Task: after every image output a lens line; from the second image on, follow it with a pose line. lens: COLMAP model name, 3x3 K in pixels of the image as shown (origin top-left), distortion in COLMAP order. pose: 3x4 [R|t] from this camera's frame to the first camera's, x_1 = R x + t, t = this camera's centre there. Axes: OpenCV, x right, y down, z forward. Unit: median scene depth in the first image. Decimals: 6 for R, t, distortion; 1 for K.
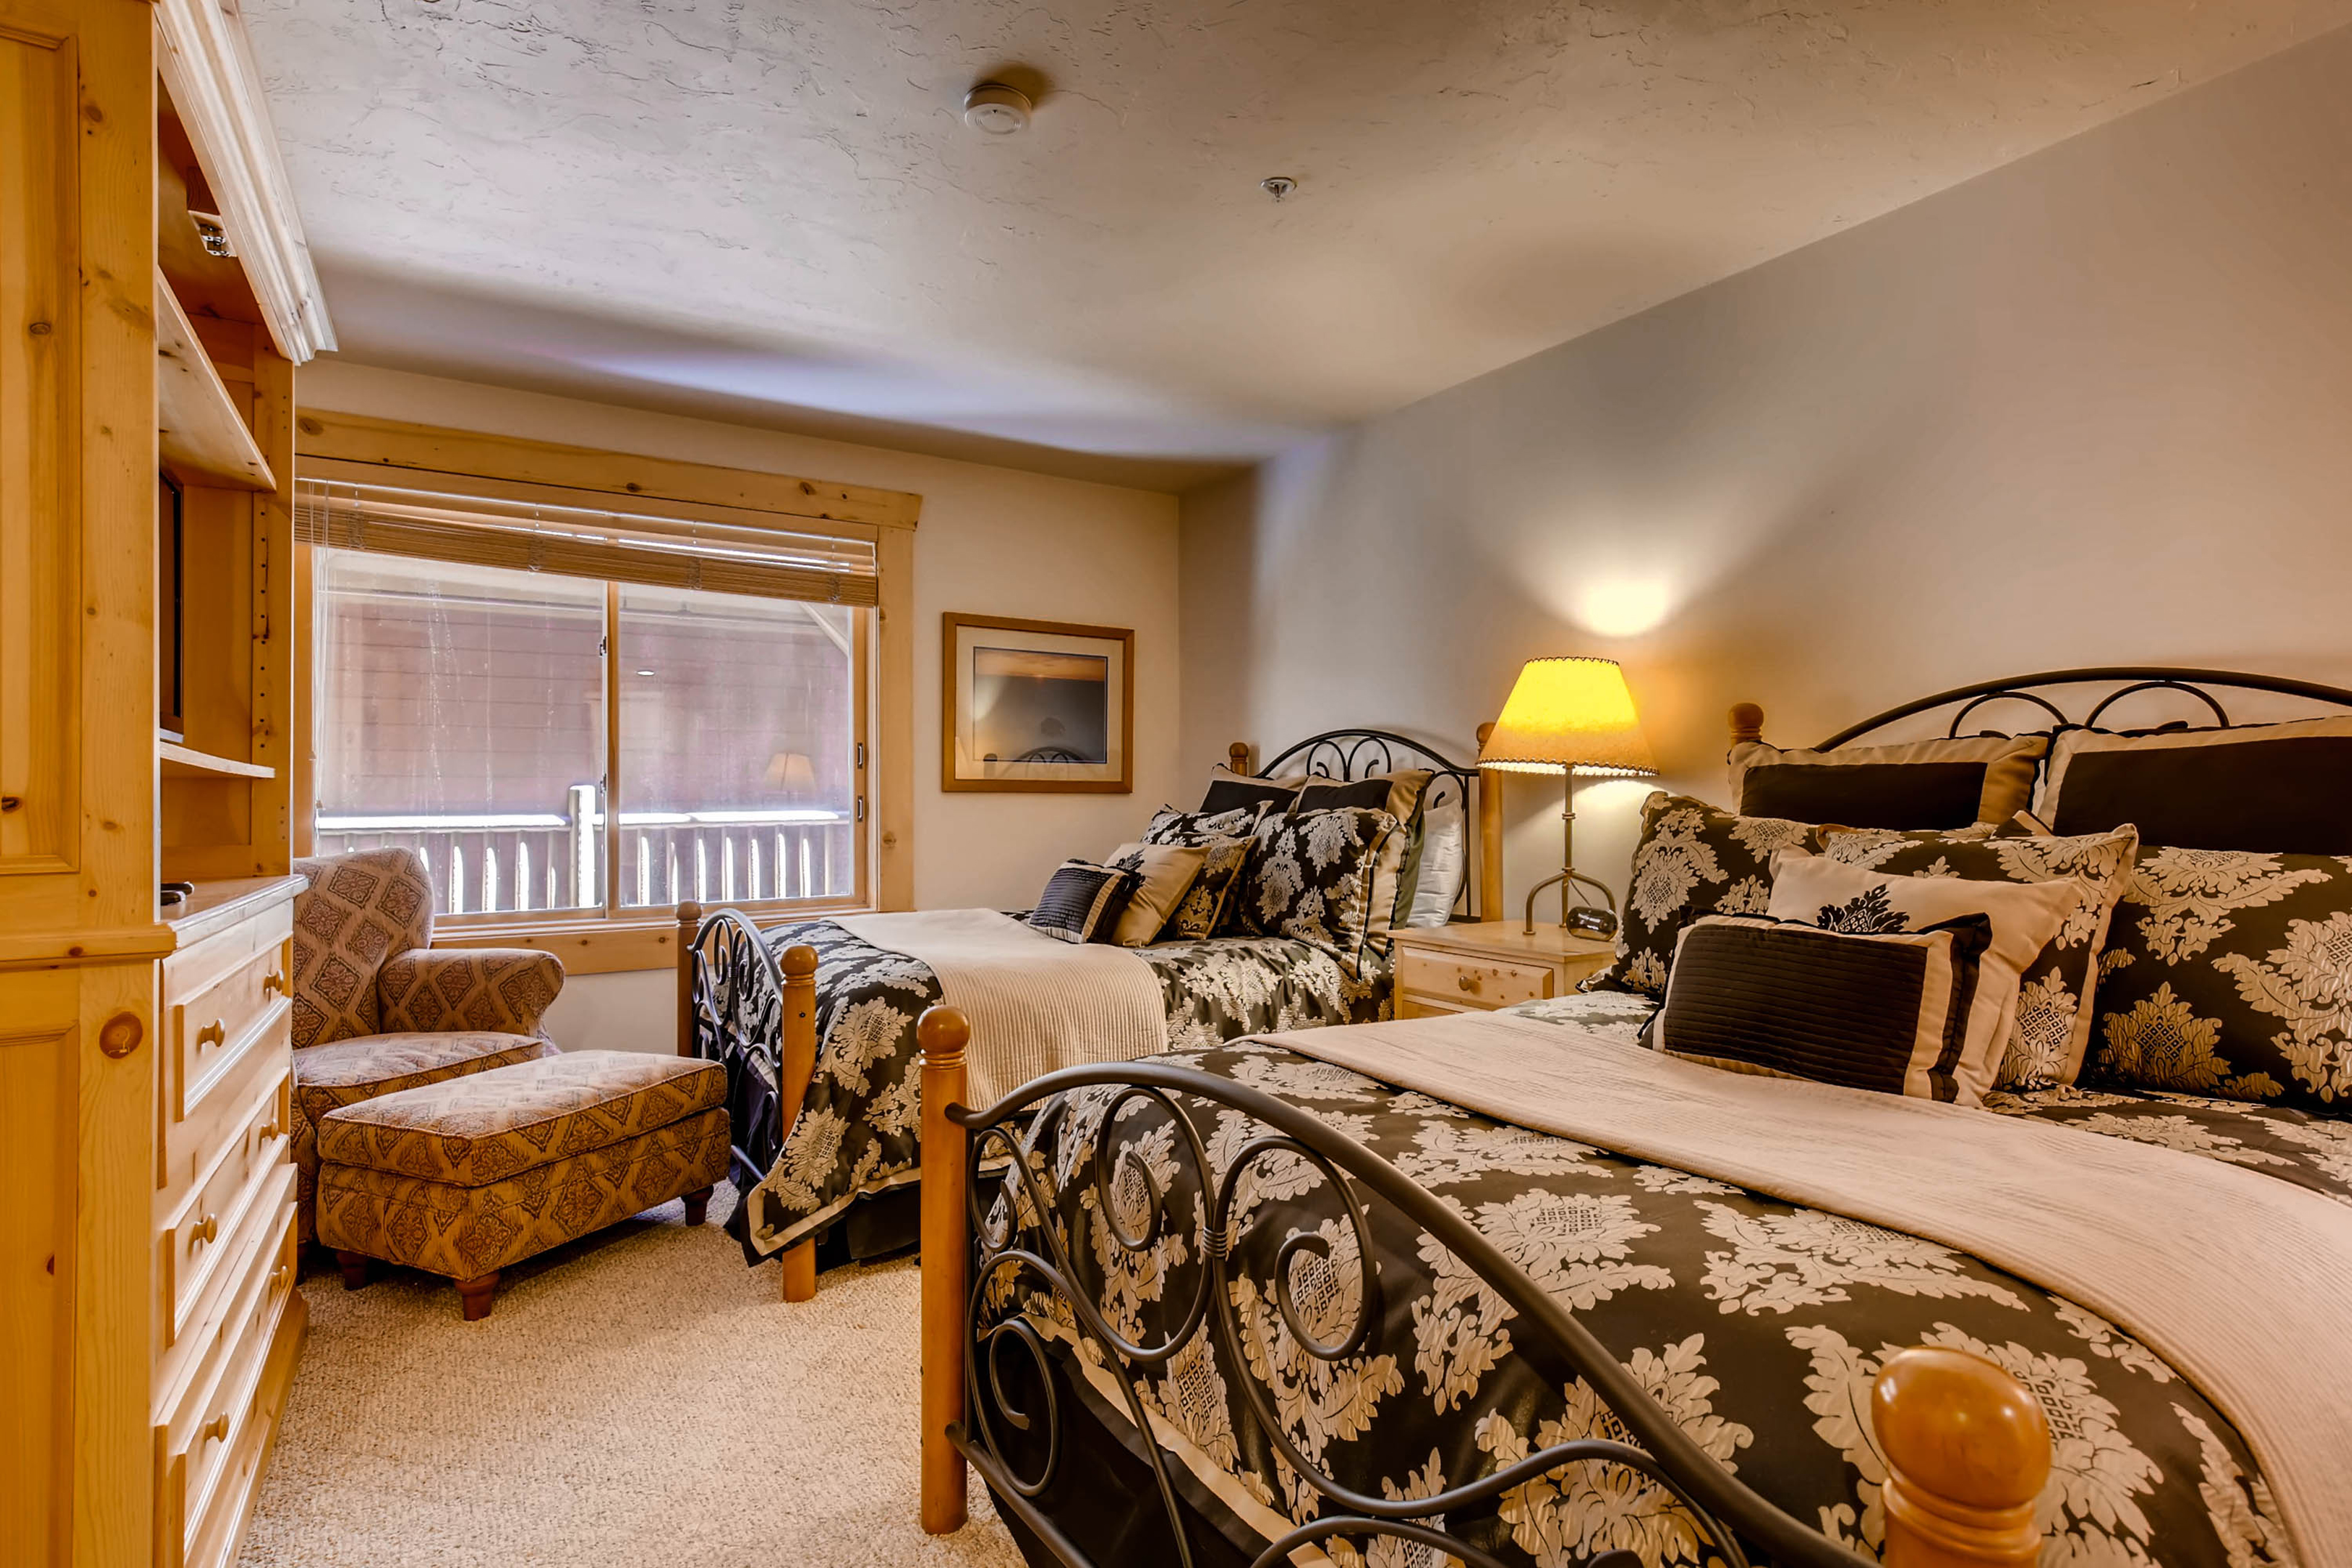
lens RADIAL K [[1175.2, 0, 1177.7], [0, 1175.2, 781.8], [0, 0, 1]] dist [0.007524, 0.000545]
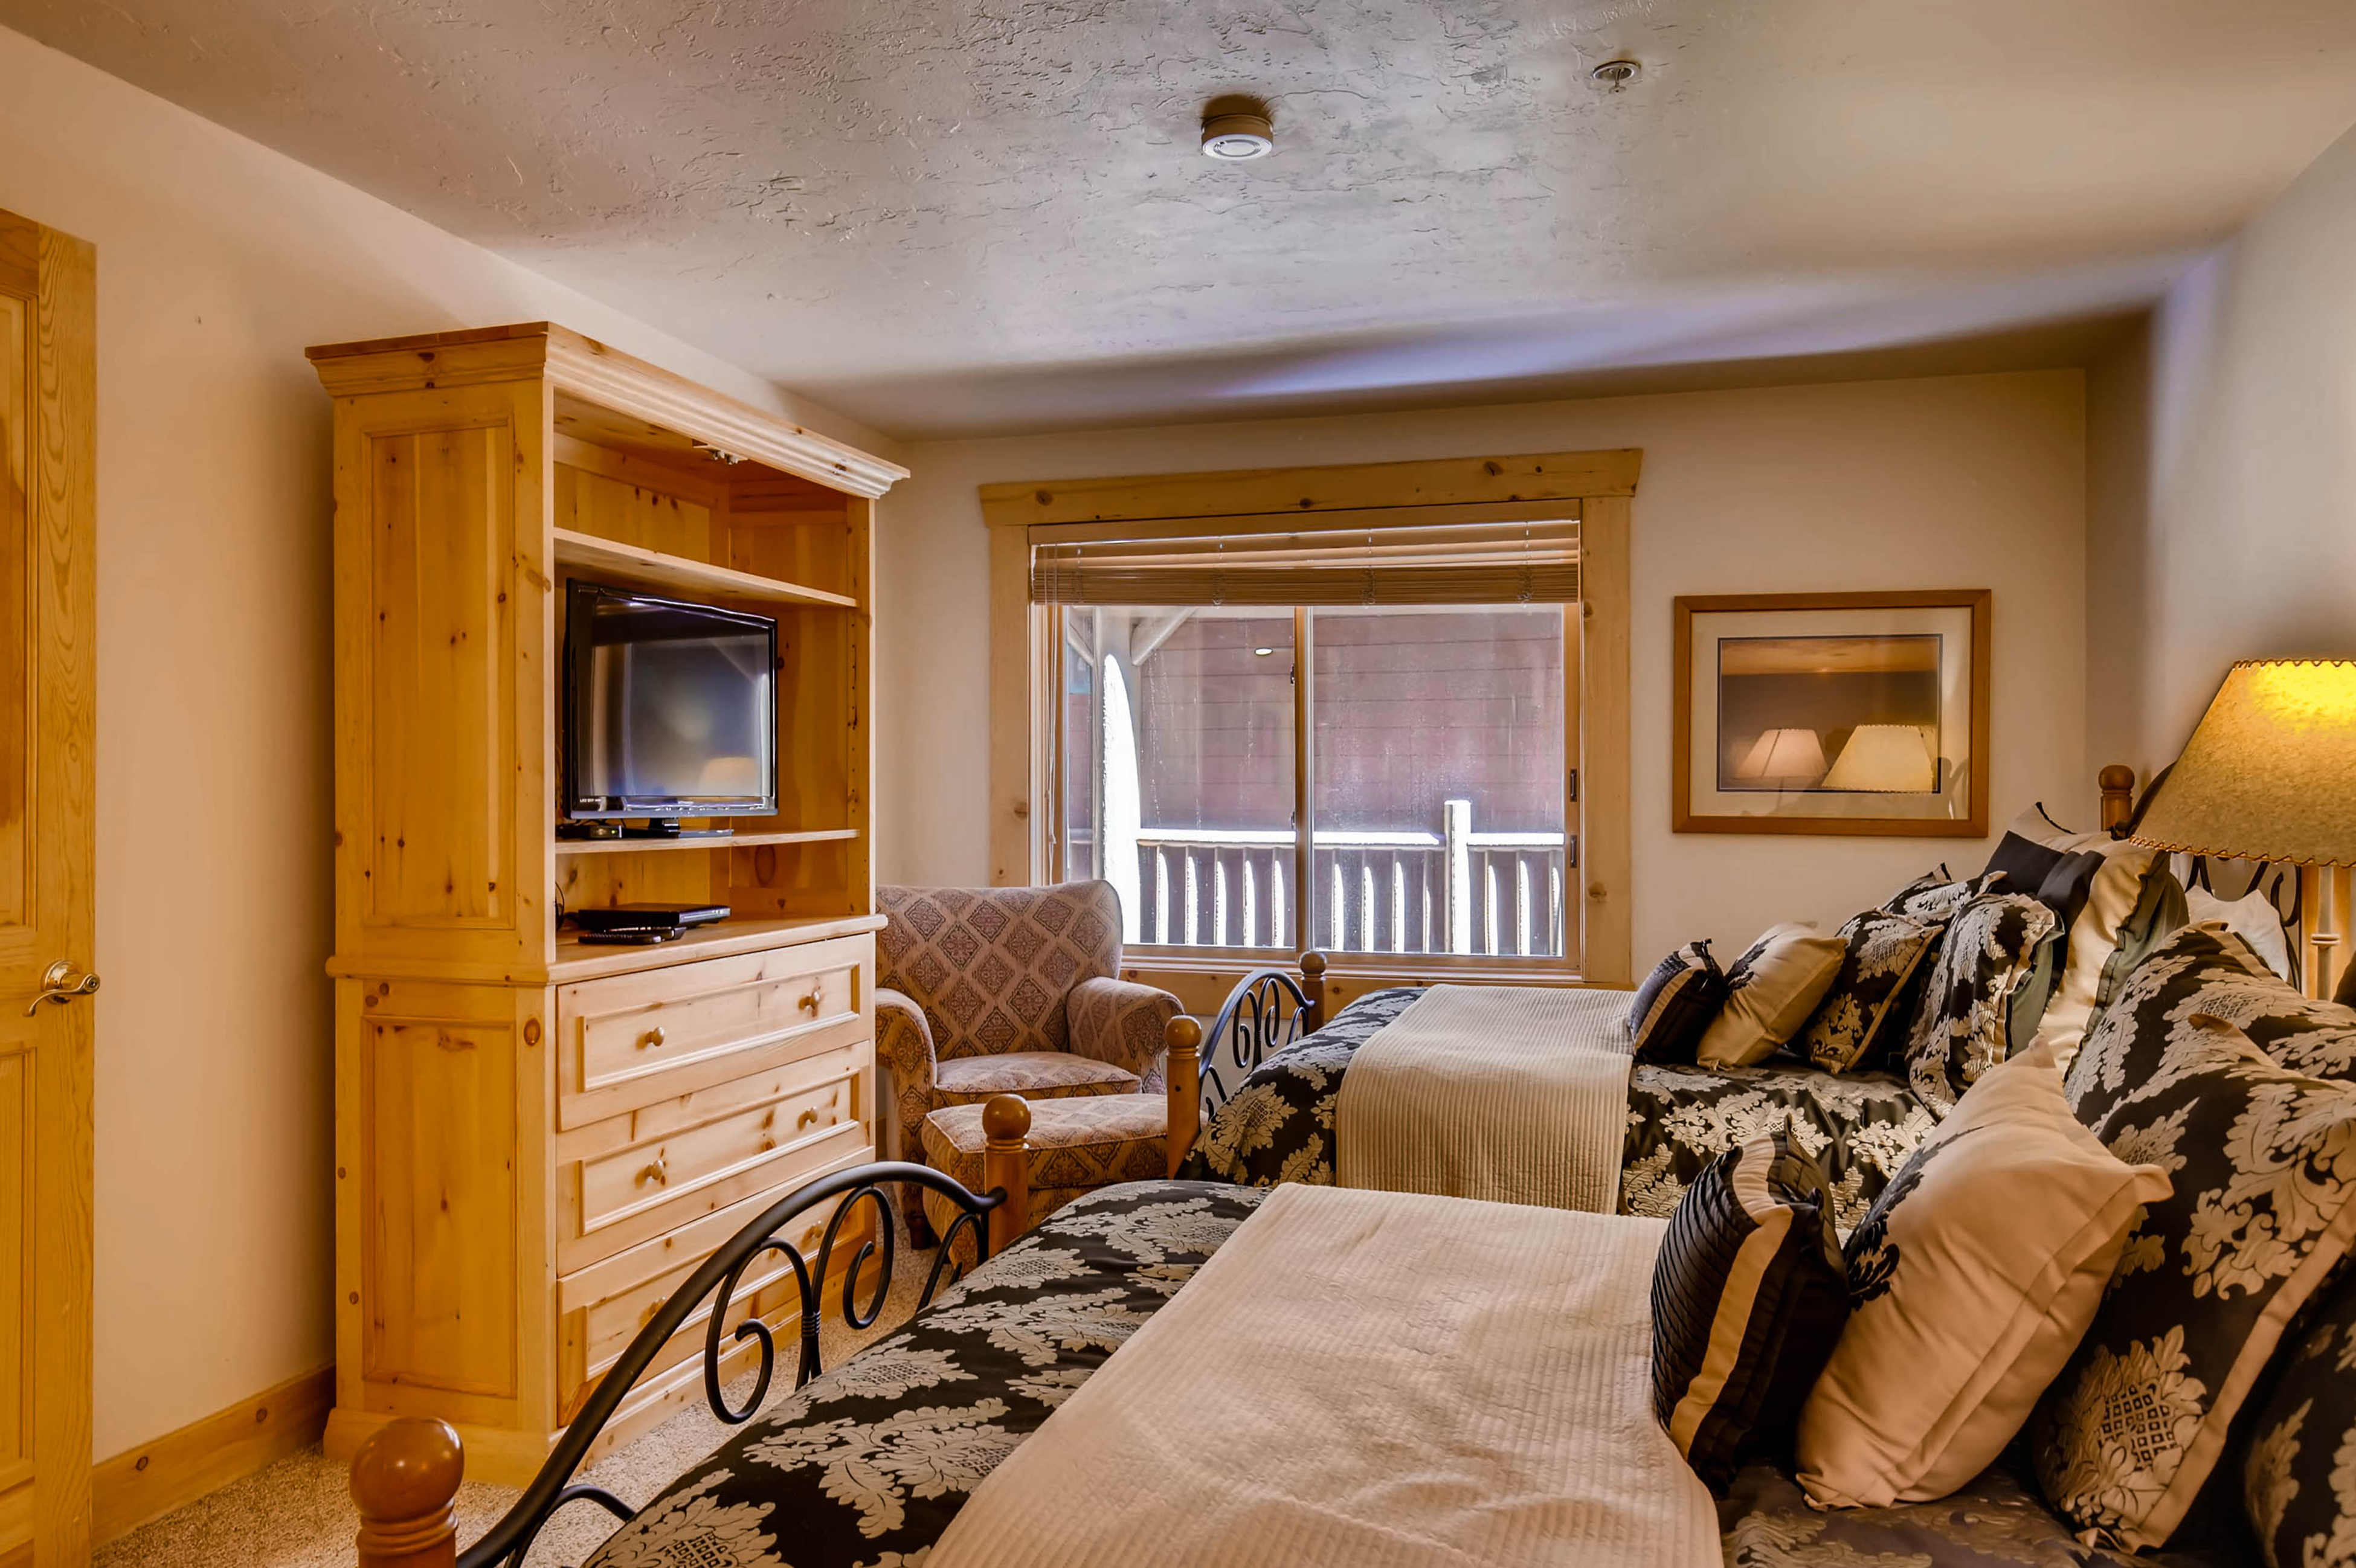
lens RADIAL K [[1634.6, 0, 1175.7], [0, 1634.6, 786.8], [0, 0, 1]] dist [0.001487, 0.002169]
pose [[0.658088, 0.007981, -0.752899, 0.538892], [0.008629, 0.999798, 0.018141, -0.060028], [0.752892, -0.018435, 0.657886, 0.080798]]
